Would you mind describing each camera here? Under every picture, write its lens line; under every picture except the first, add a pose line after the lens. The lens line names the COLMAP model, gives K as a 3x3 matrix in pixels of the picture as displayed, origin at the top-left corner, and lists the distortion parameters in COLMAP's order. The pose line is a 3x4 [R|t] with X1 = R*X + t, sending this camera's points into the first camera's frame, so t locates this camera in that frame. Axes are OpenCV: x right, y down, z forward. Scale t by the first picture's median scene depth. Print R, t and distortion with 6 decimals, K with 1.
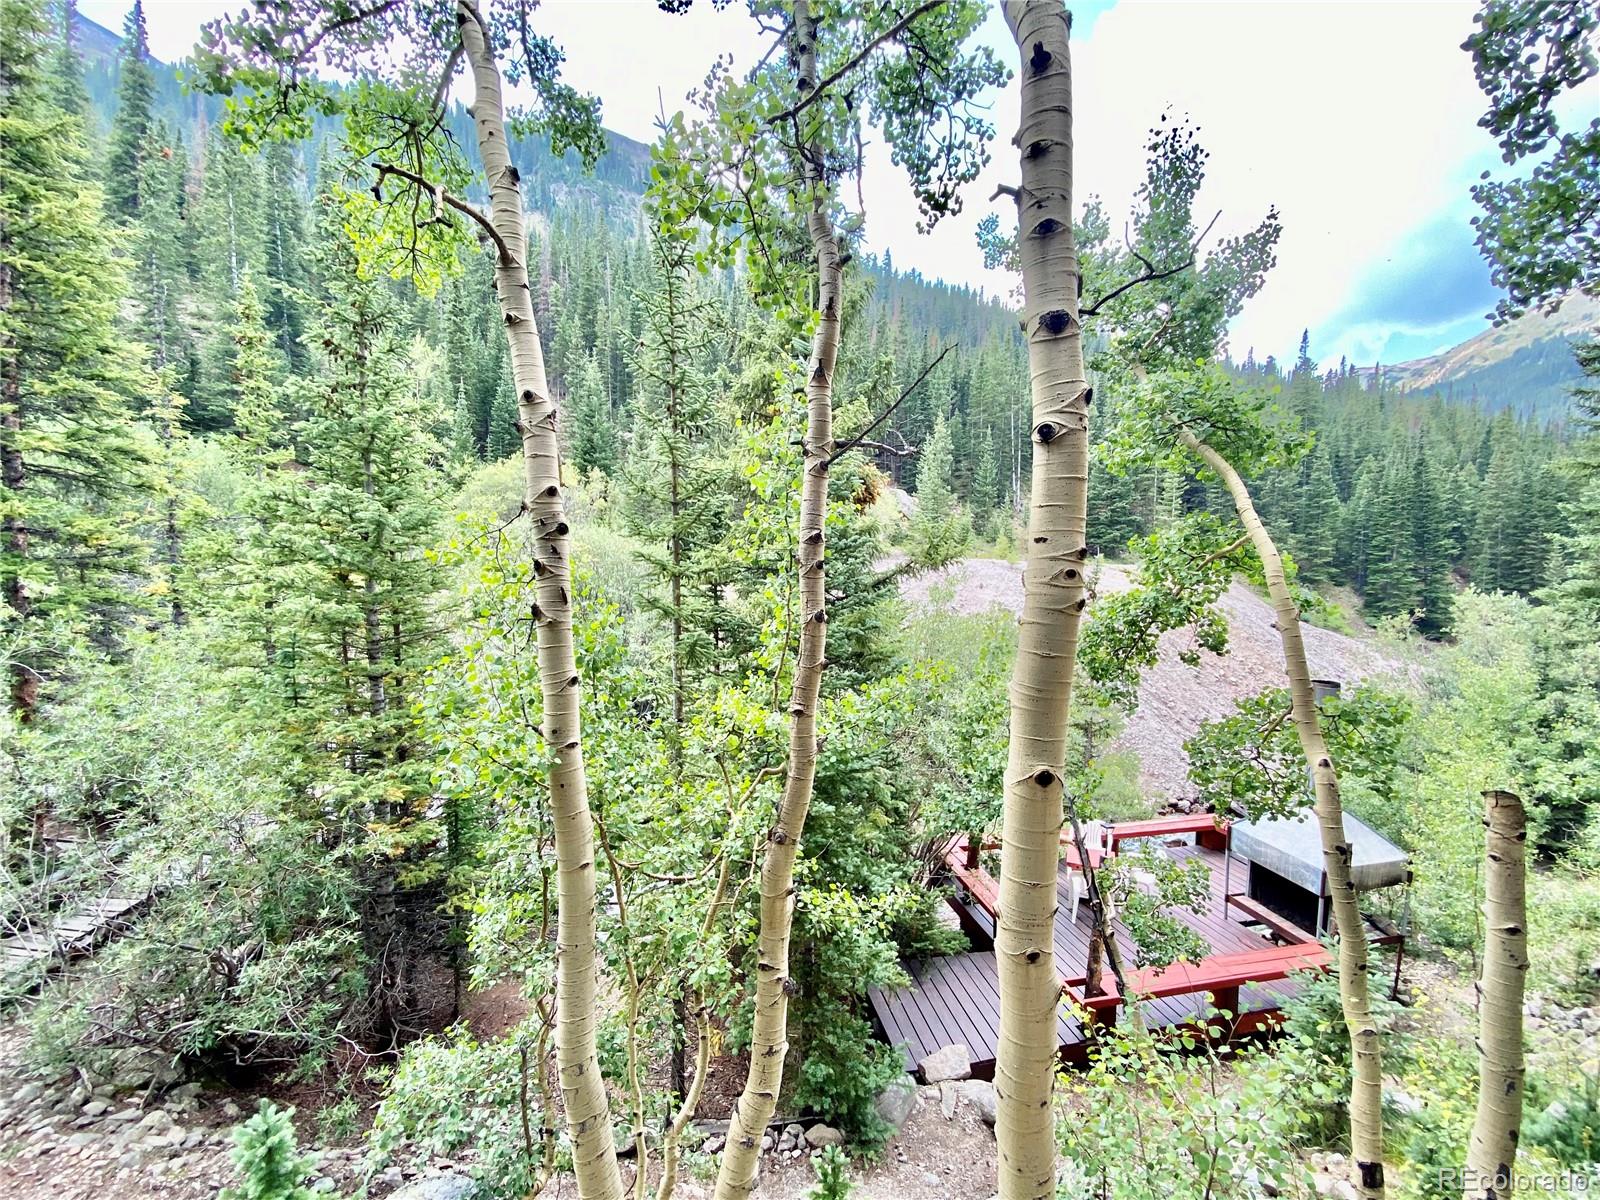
lens RADIAL K [[670.8, 0, 799.0], [0, 670.8, 602.5], [0, 0, 1]] dist [-0.000845, -0.000177]
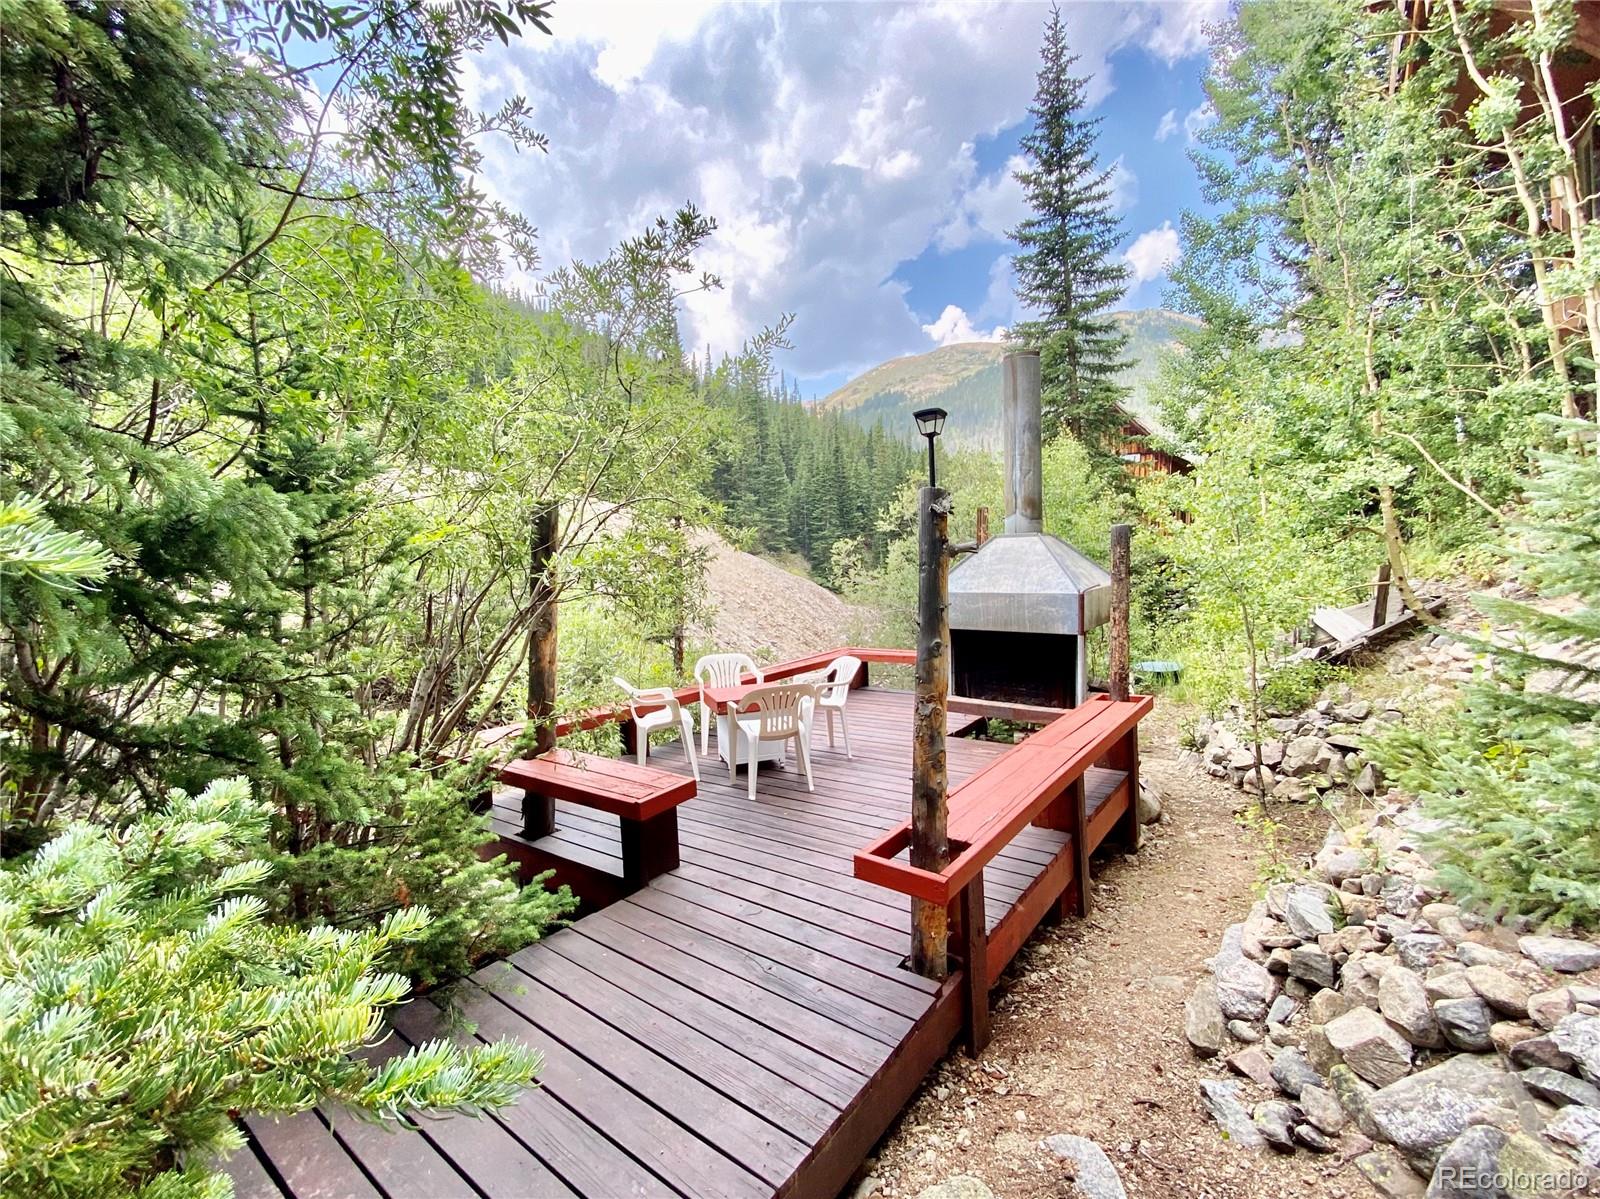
lens RADIAL K [[670.8, 0, 797.1], [0, 670.8, 596.3], [0, 0, 1]] dist [-0.000845, -0.000177]
pose [[0.727917, -0.025507, 0.685191, 0.025851], [0.077004, 0.996027, -0.044727, 0.106668], [-0.681327, 0.085321, 0.726989, 0.181224]]
